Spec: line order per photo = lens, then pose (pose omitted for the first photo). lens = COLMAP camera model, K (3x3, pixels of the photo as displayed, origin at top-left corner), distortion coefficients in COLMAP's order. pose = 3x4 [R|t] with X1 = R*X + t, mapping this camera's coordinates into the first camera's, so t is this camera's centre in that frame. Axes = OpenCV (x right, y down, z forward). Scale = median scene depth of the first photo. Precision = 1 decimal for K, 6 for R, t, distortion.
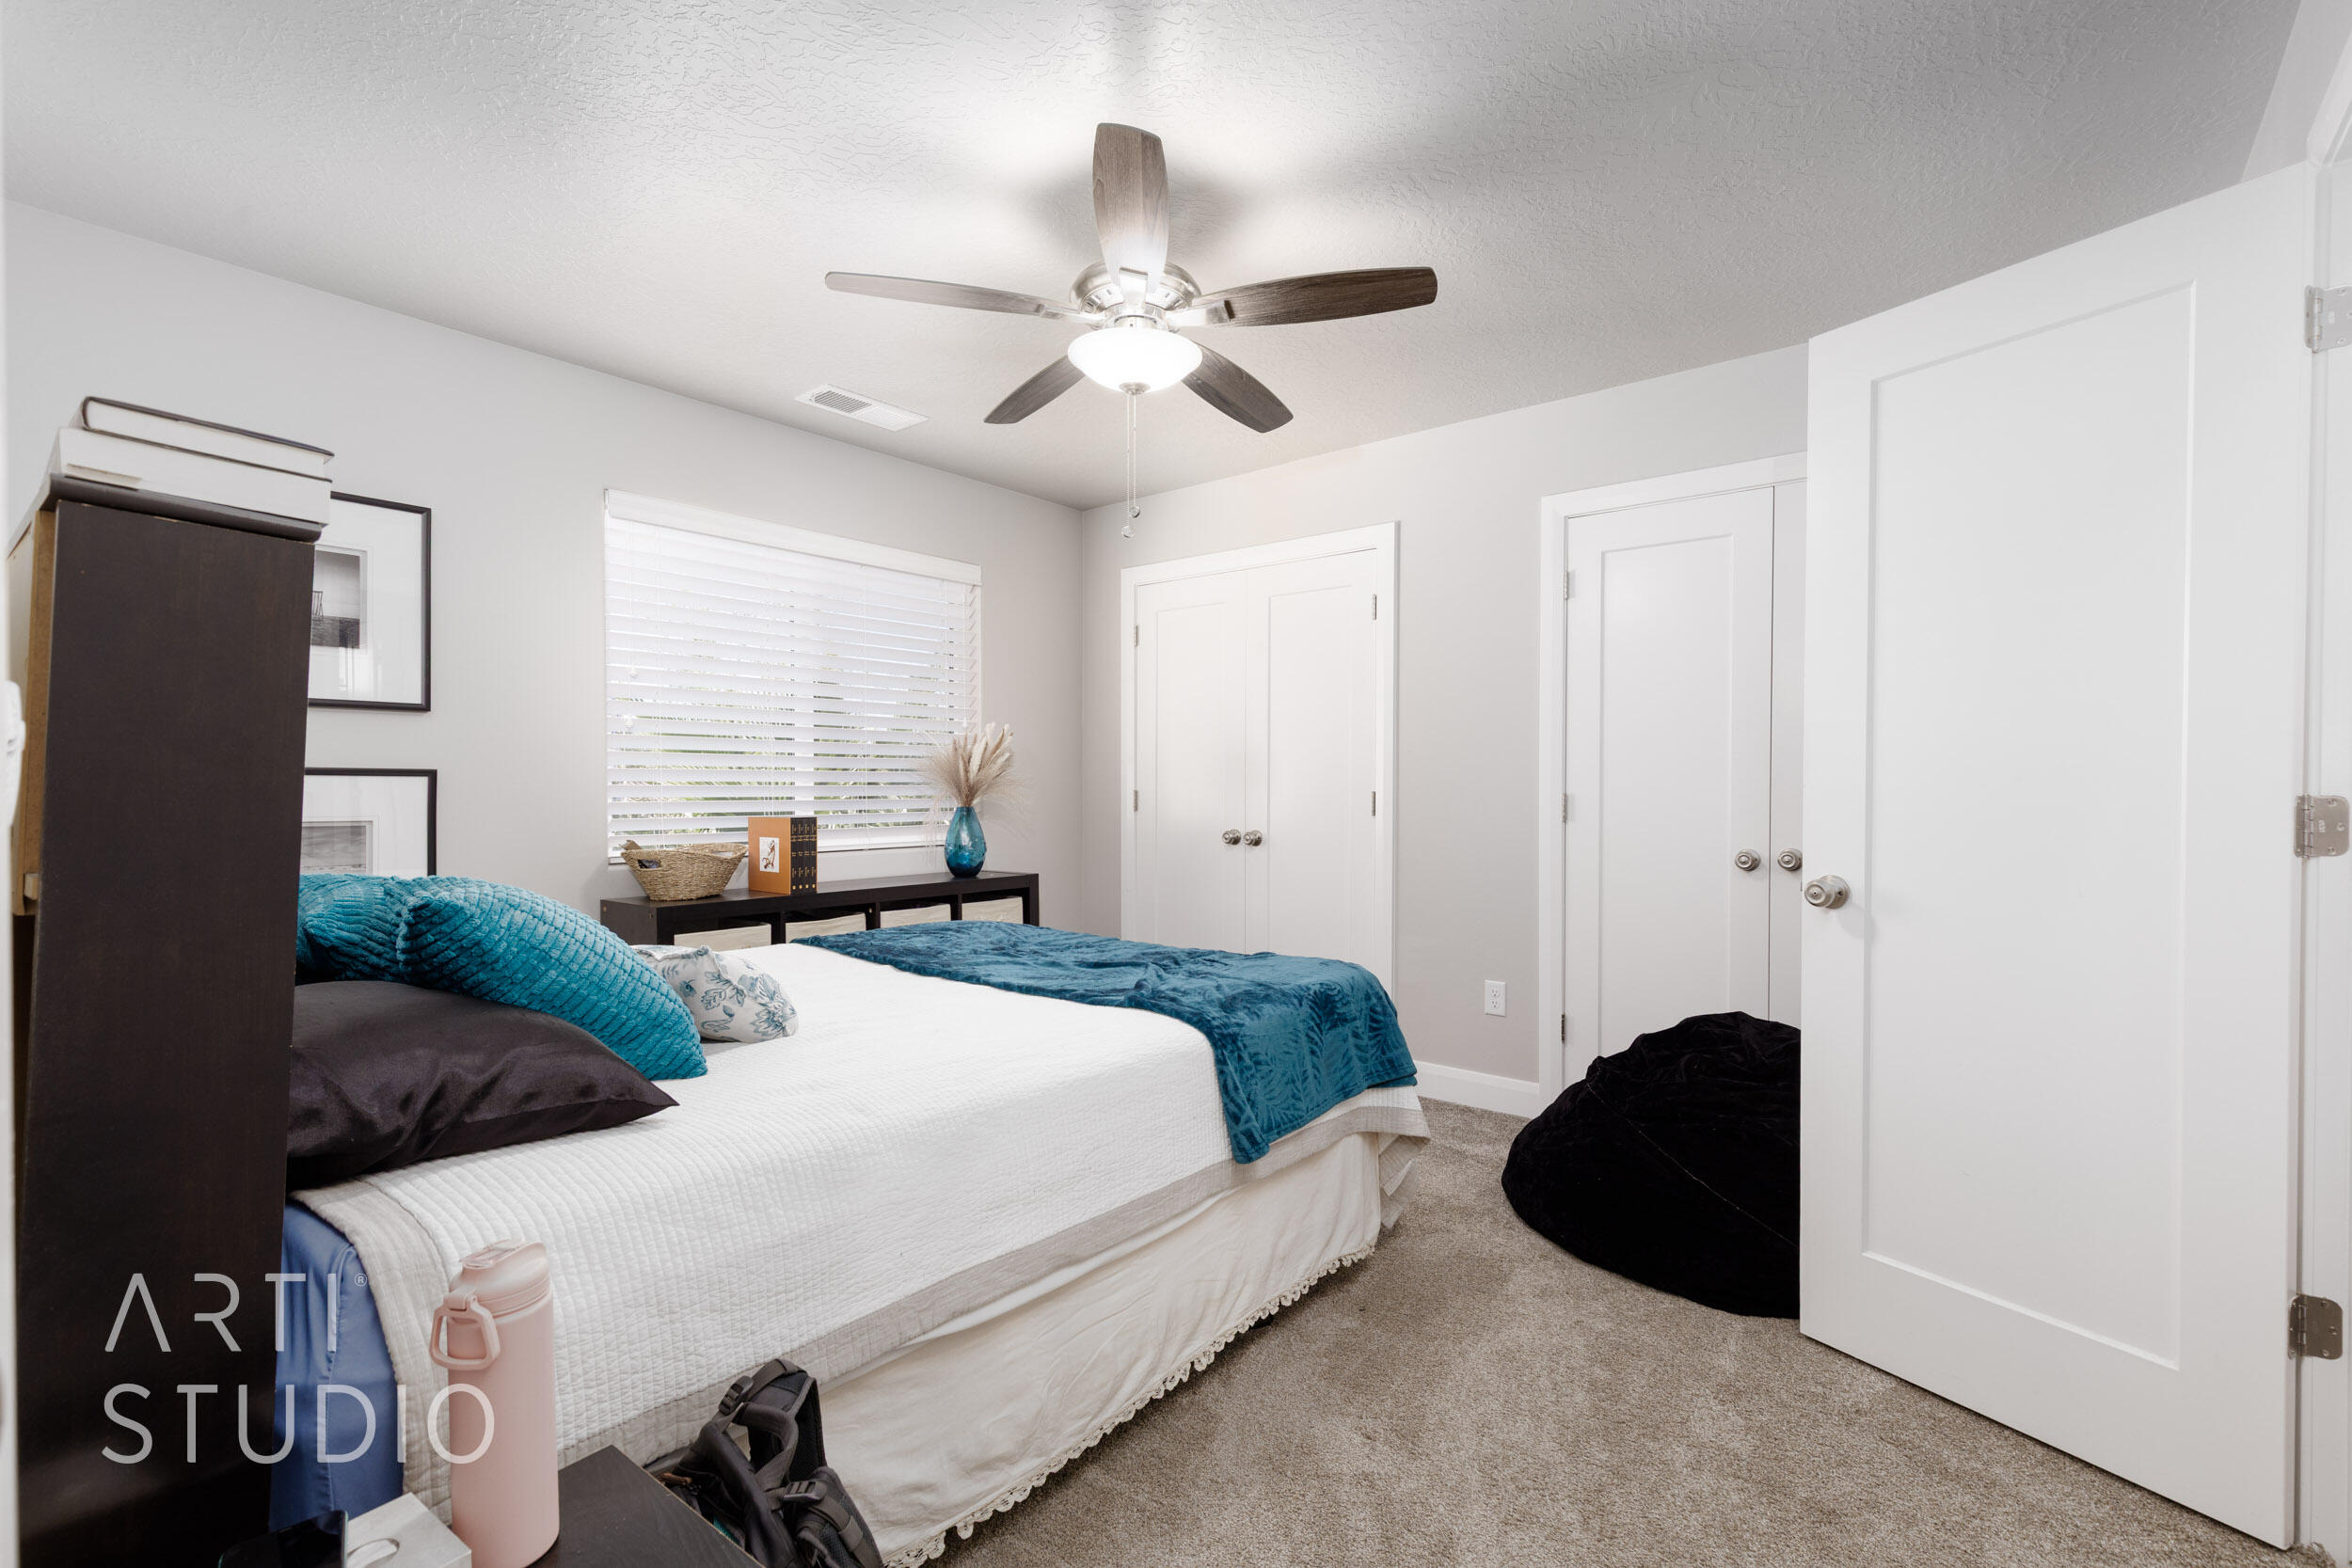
lens RADIAL K [[1078.1, 0, 1175.6], [0, 1078.1, 793.7], [0, 0, 1]] dist [0.013681, -0.000260]
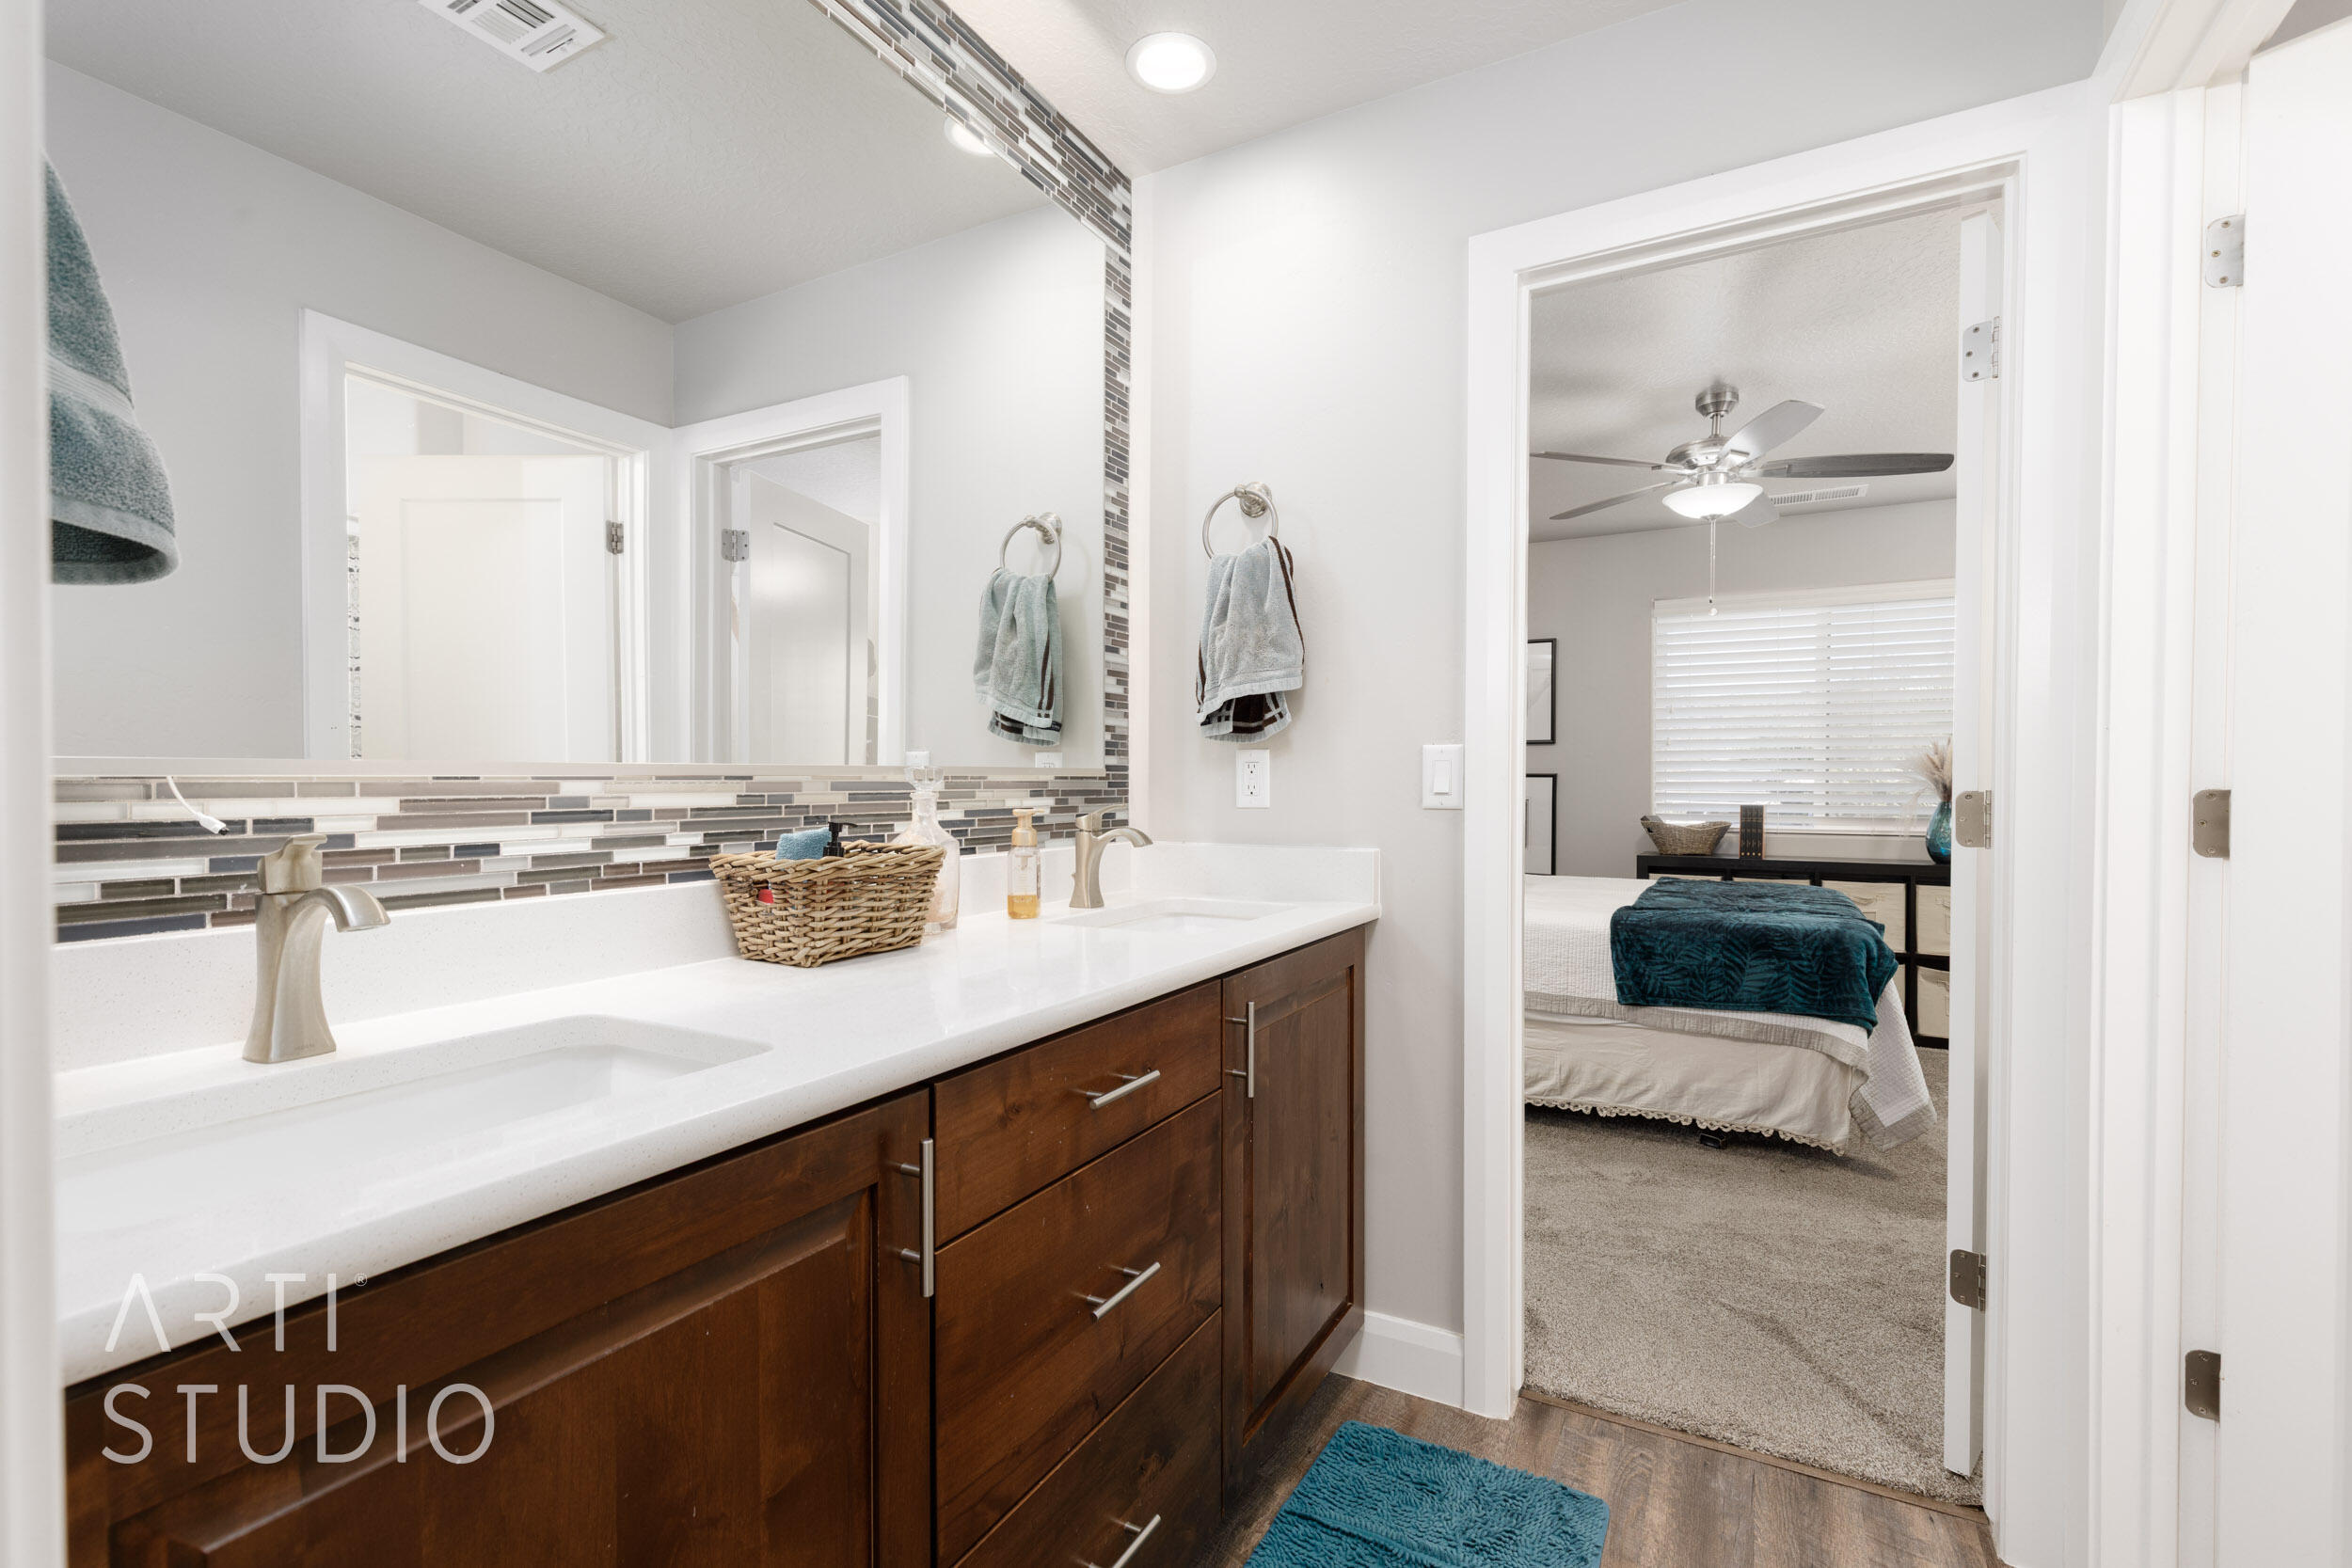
lens RADIAL K [[1036.0, 0, 1178.8], [0, 1036.0, 794.7], [0, 0, 1]] dist [0.005702, 0.000222]
pose [[0.168983, 0.015036, -0.985504, 1.037260], [-0.016643, 0.999785, 0.012400, 0.003389], [0.985478, 0.014306, 0.169197, 0.024591]]
